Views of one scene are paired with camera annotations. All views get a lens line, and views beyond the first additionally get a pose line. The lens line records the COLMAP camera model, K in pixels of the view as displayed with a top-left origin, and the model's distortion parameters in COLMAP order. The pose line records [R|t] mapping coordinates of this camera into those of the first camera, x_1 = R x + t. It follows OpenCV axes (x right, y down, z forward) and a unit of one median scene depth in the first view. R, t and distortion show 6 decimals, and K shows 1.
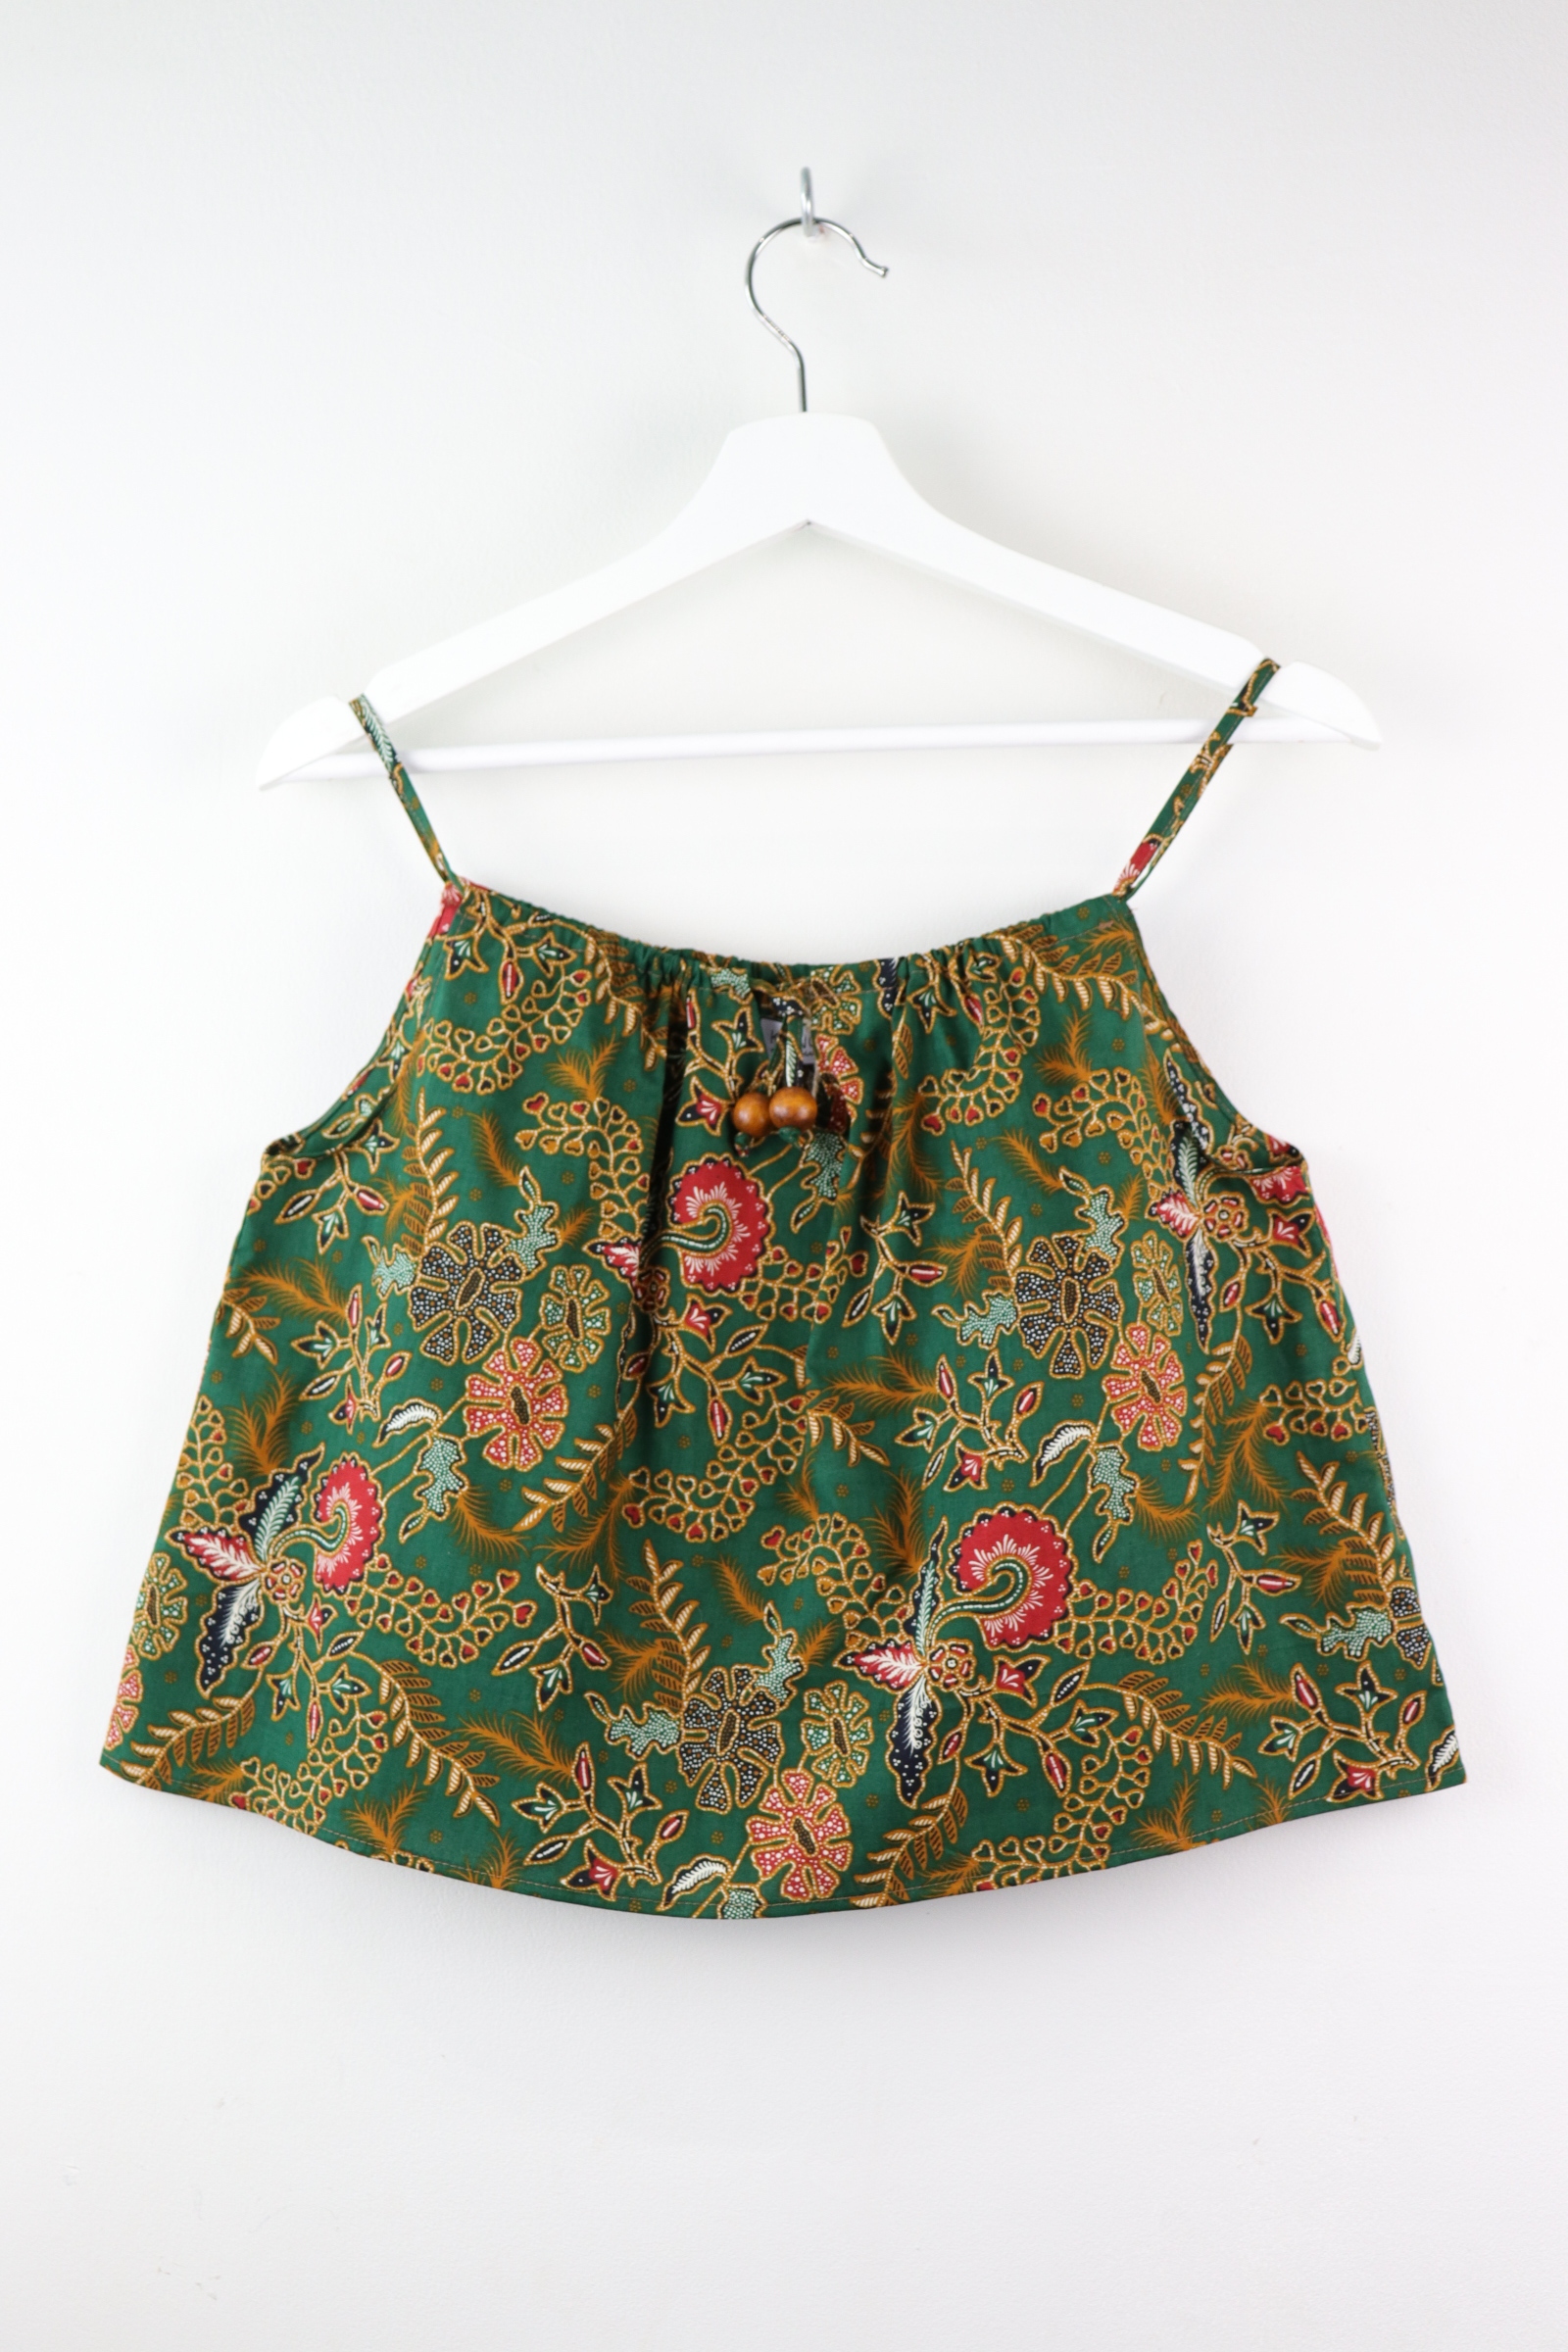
lens RADIAL K [[3225.2, 0, 772.2], [0, 3225.2, 1165.7], [0, 0, 1]] dist [-0.006327, 0.000000]
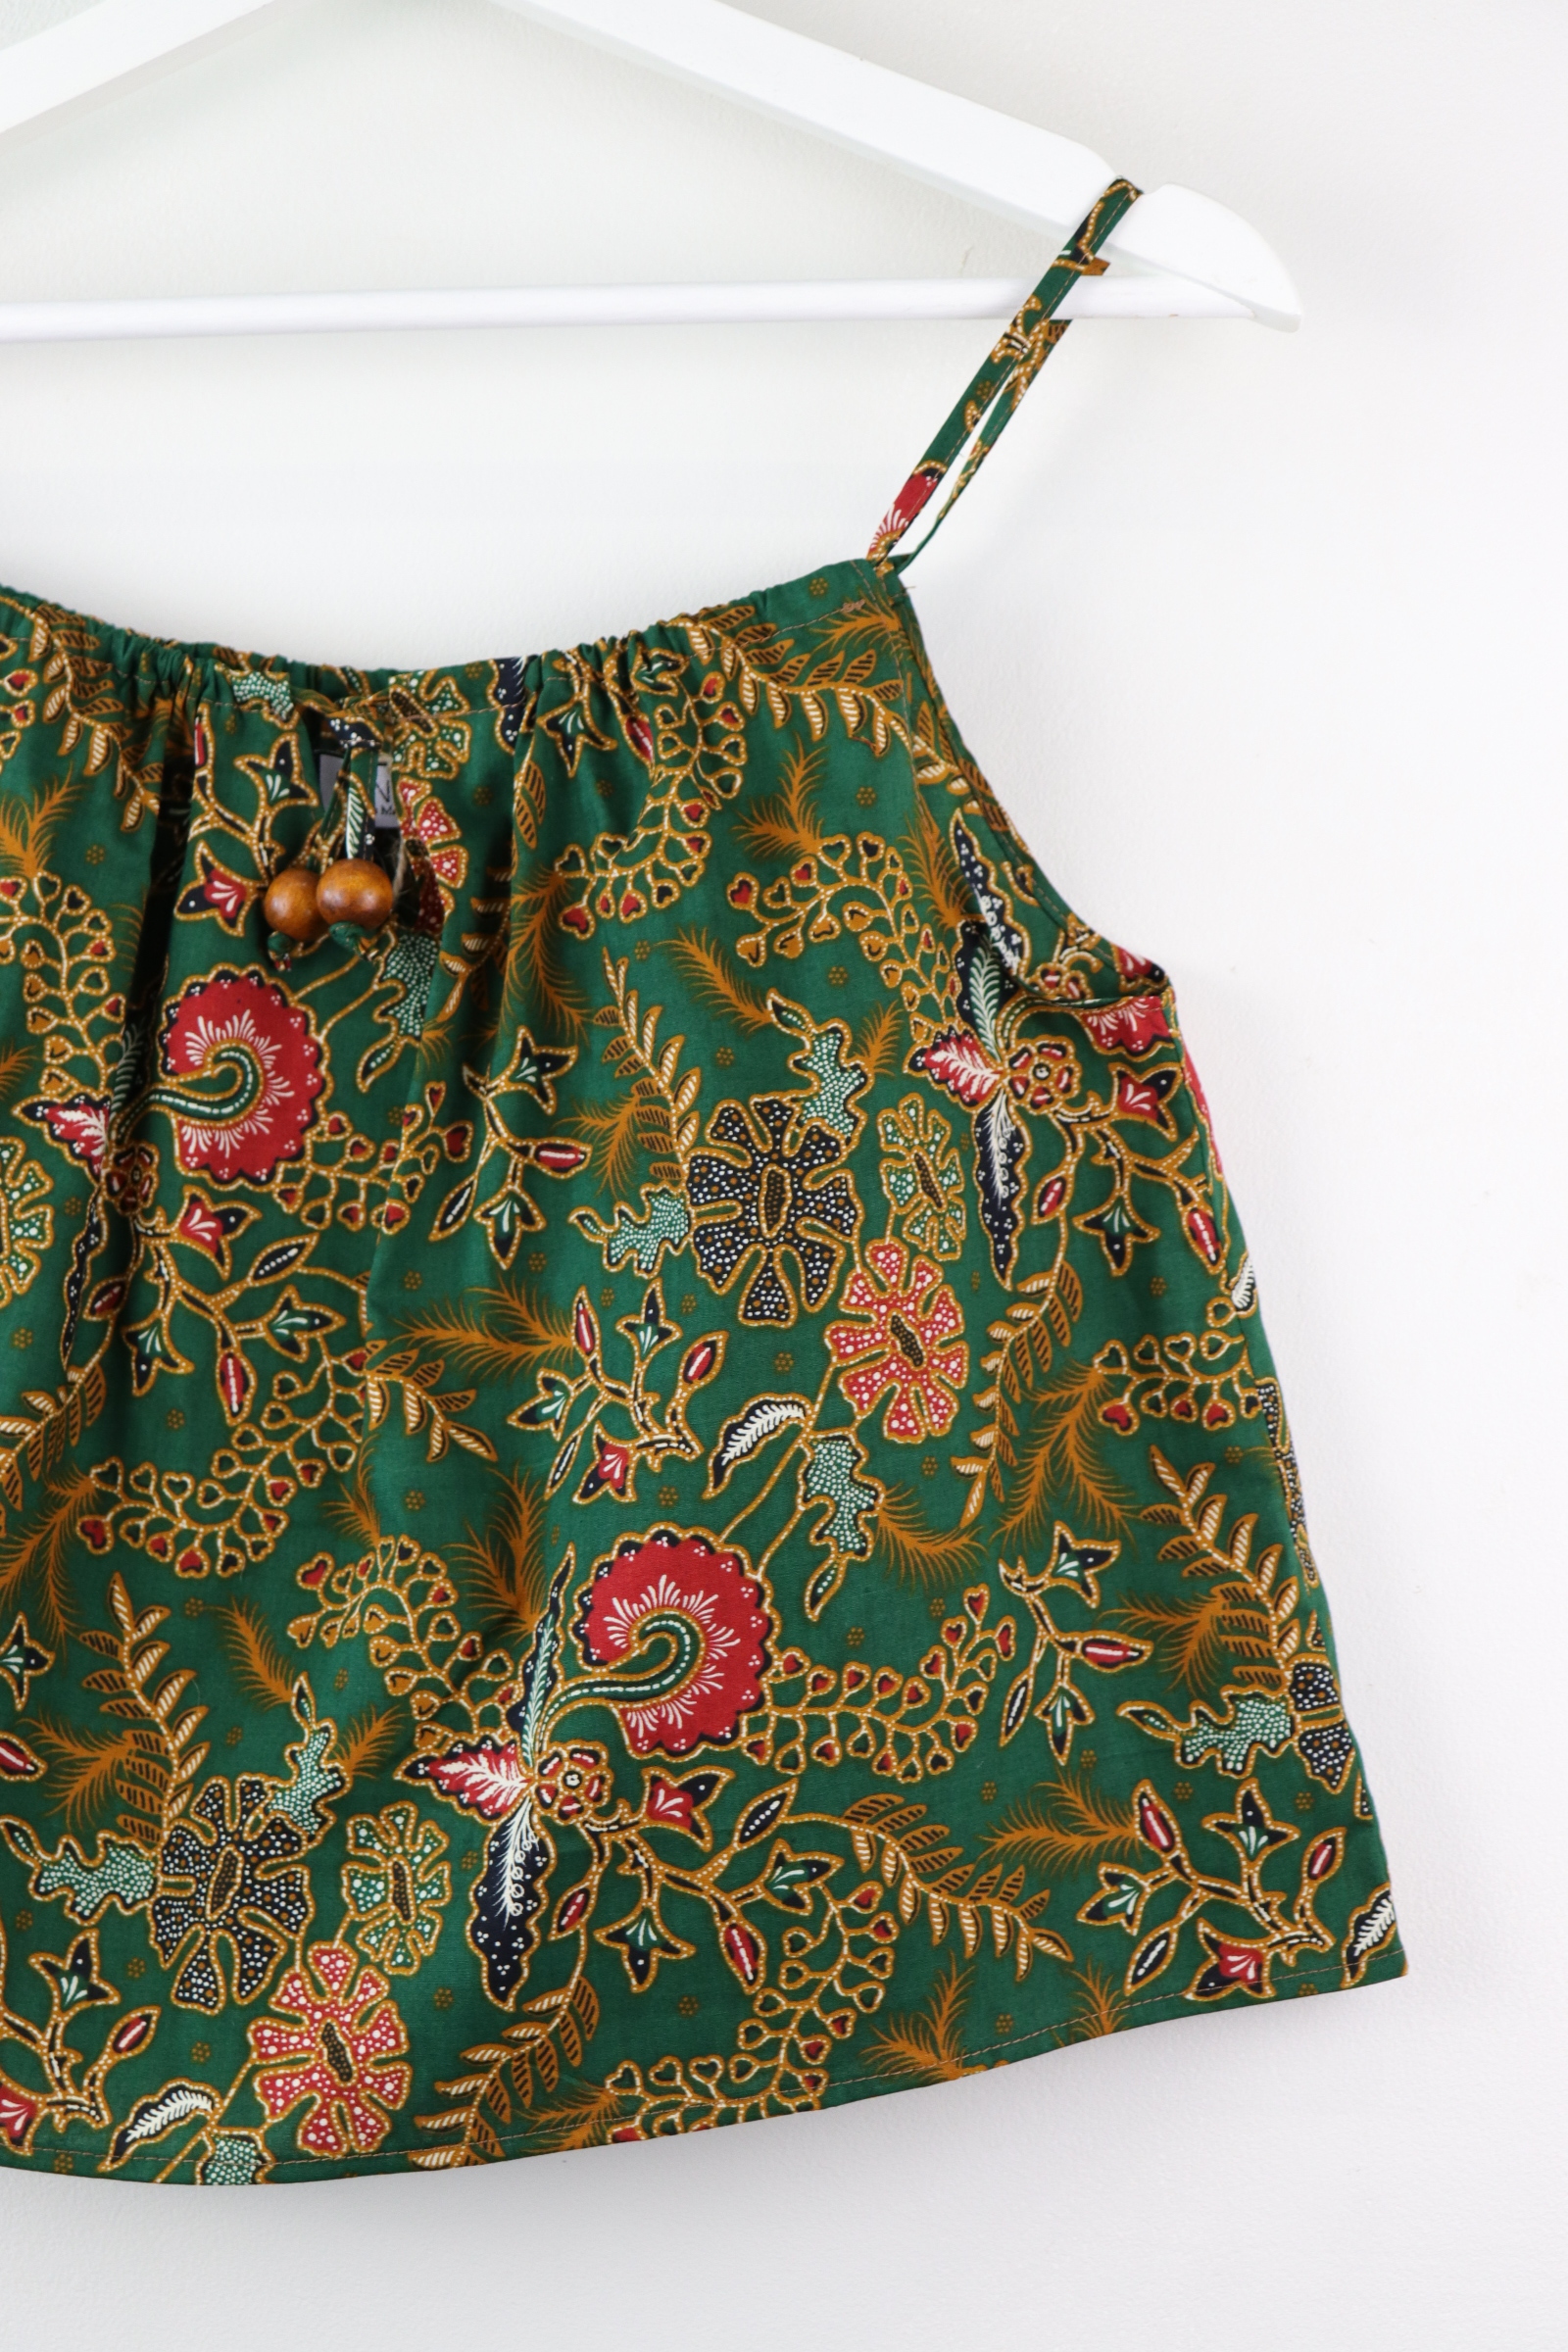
lens RADIAL K [[3799.8, 0, 775.5], [0, 3799.8, 1177.1], [0, 0, 1]] dist [0.088357, 0.000000]
pose [[0.999892, 0.011567, -0.009051, 0.096551], [-0.011280, 0.999451, 0.031162, 0.013540], [0.009406, -0.031056, 0.999473, 0.255790]]
